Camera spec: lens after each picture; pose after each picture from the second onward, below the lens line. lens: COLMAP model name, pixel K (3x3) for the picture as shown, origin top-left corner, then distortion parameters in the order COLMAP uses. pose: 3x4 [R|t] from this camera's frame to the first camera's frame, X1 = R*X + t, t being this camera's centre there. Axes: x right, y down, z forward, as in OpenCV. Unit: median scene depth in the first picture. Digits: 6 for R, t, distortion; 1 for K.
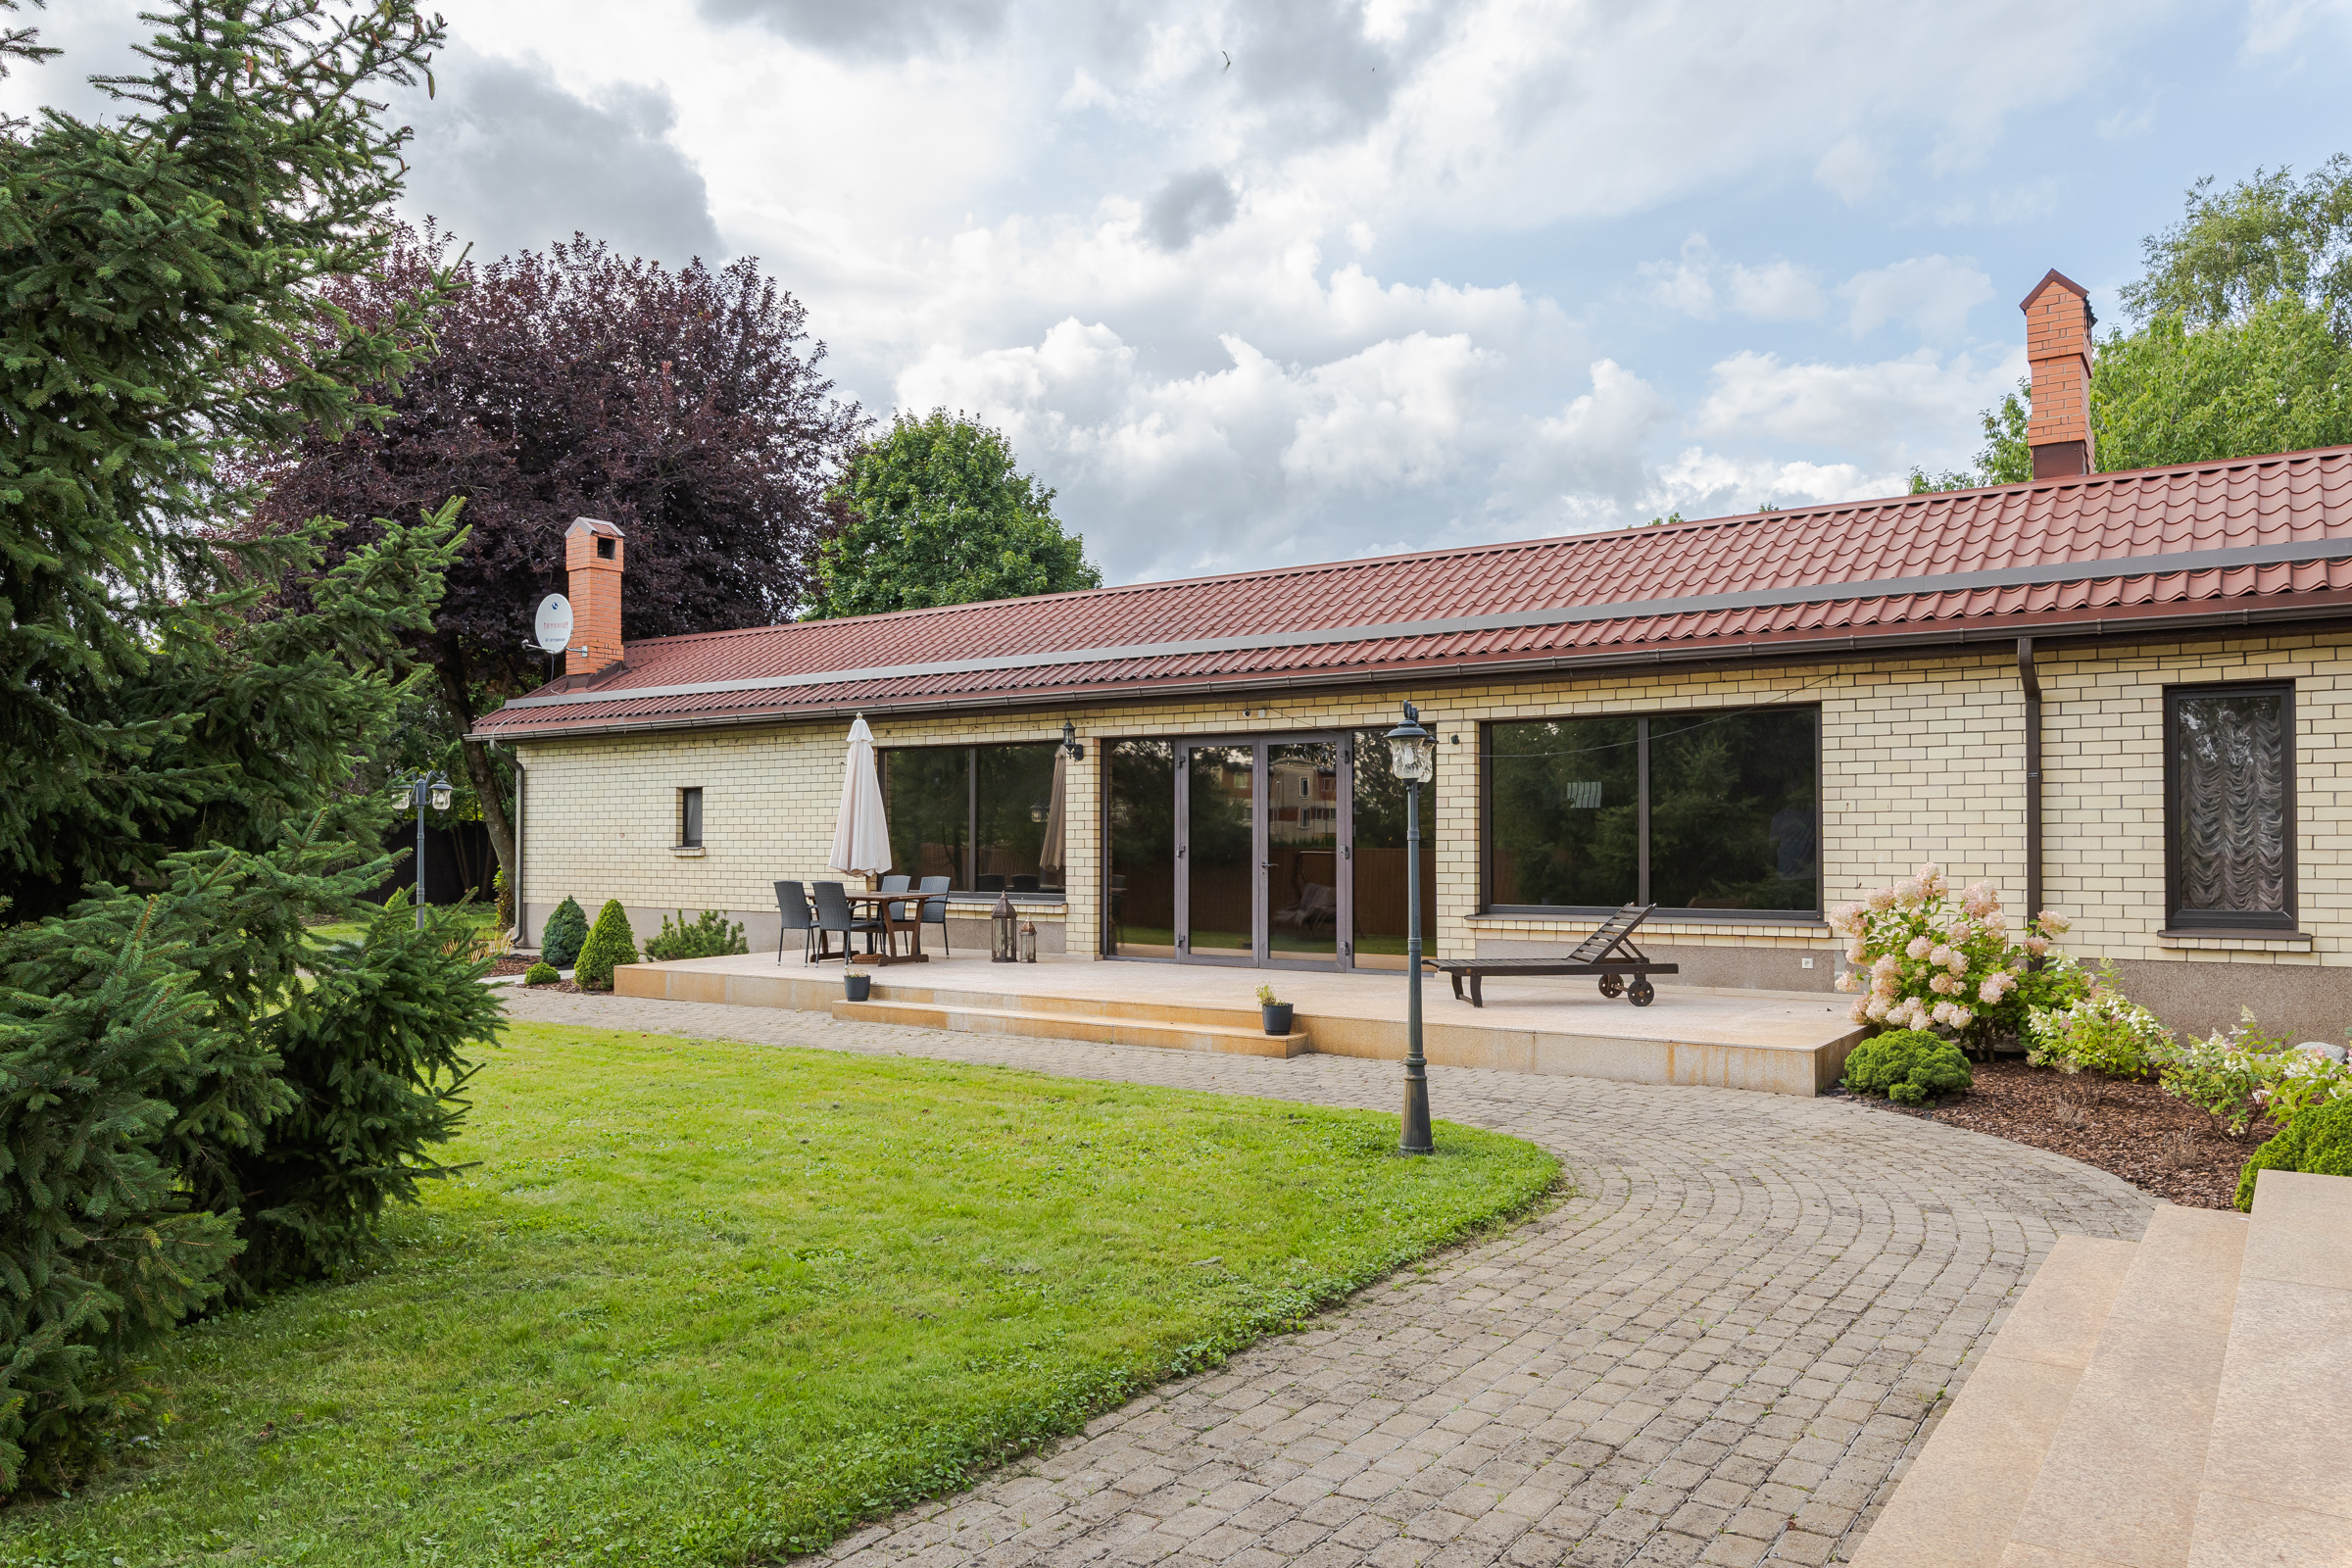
lens RADIAL K [[1563.6, 0, 1179.8], [0, 1563.6, 795.4], [0, 0, 1]] dist [0.017879, -0.001133]
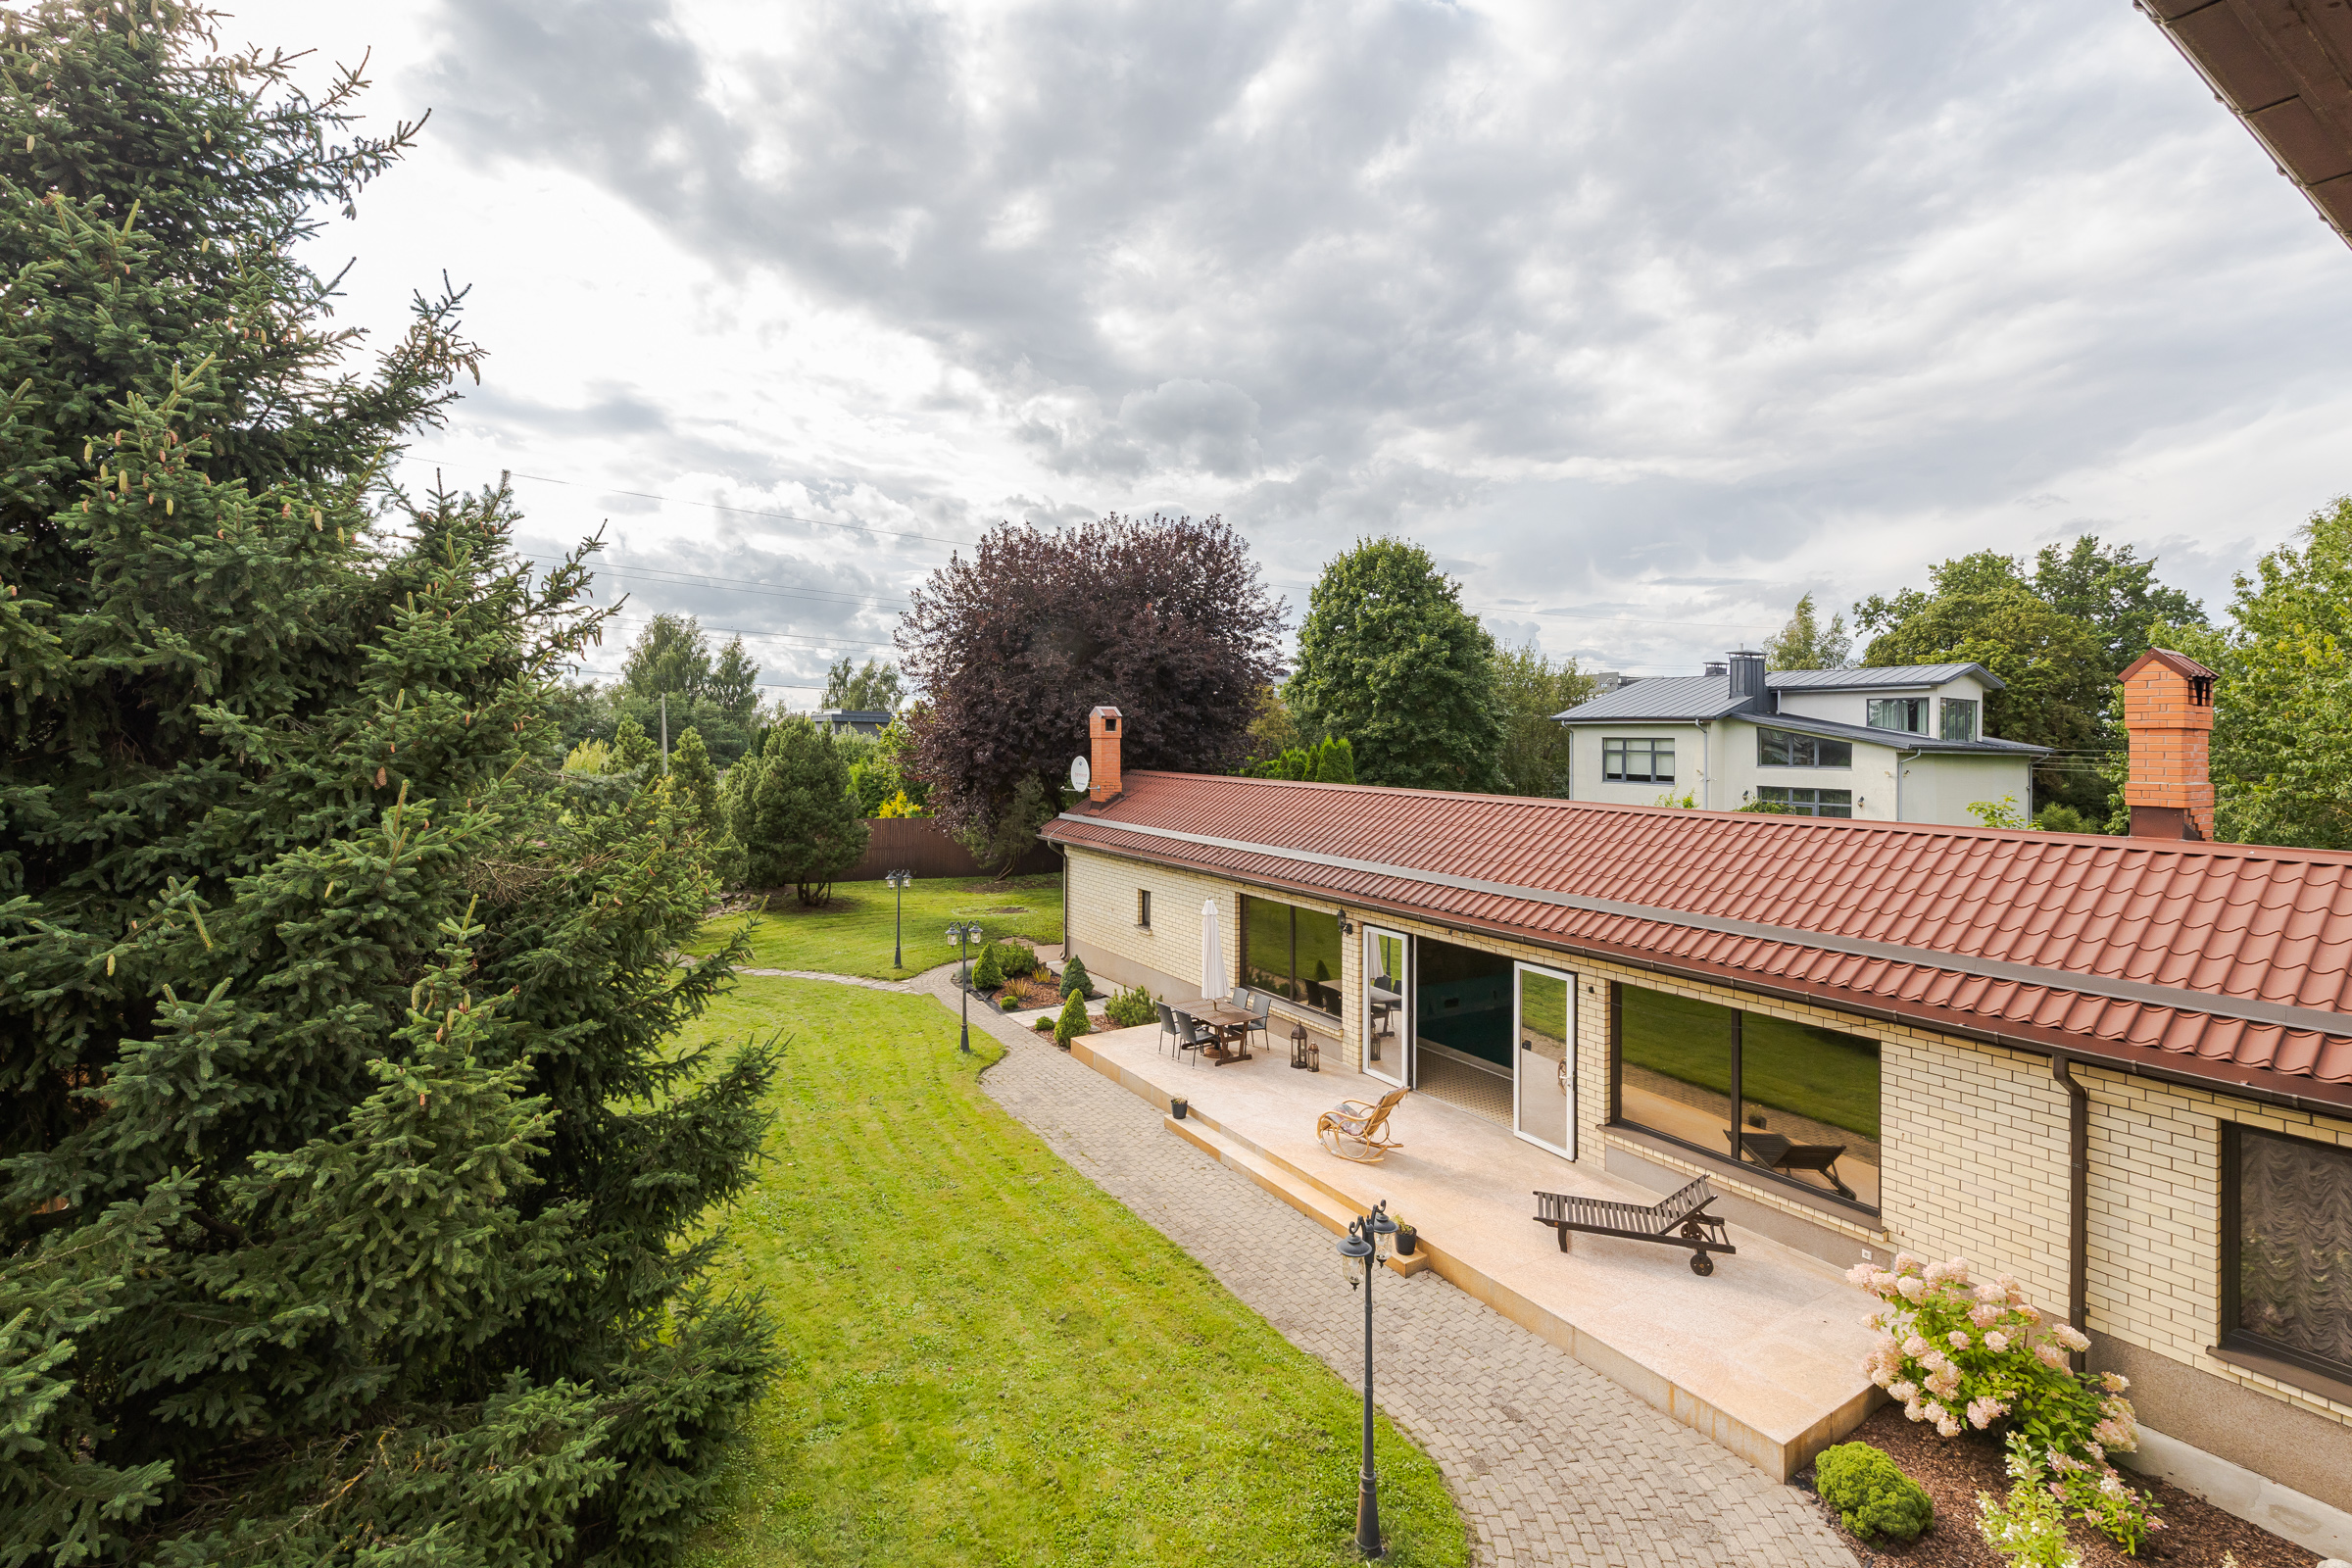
lens RADIAL K [[1015.1, 0, 1165.4], [0, 1015.1, 773.3], [0, 0, 1]] dist [0.005668, 0.000090]
pose [[0.926793, 0.005970, -0.375526, 0.086332], [-0.000734, 0.999901, 0.014086, -0.122169], [0.375573, -0.012779, 0.926705, 0.035361]]
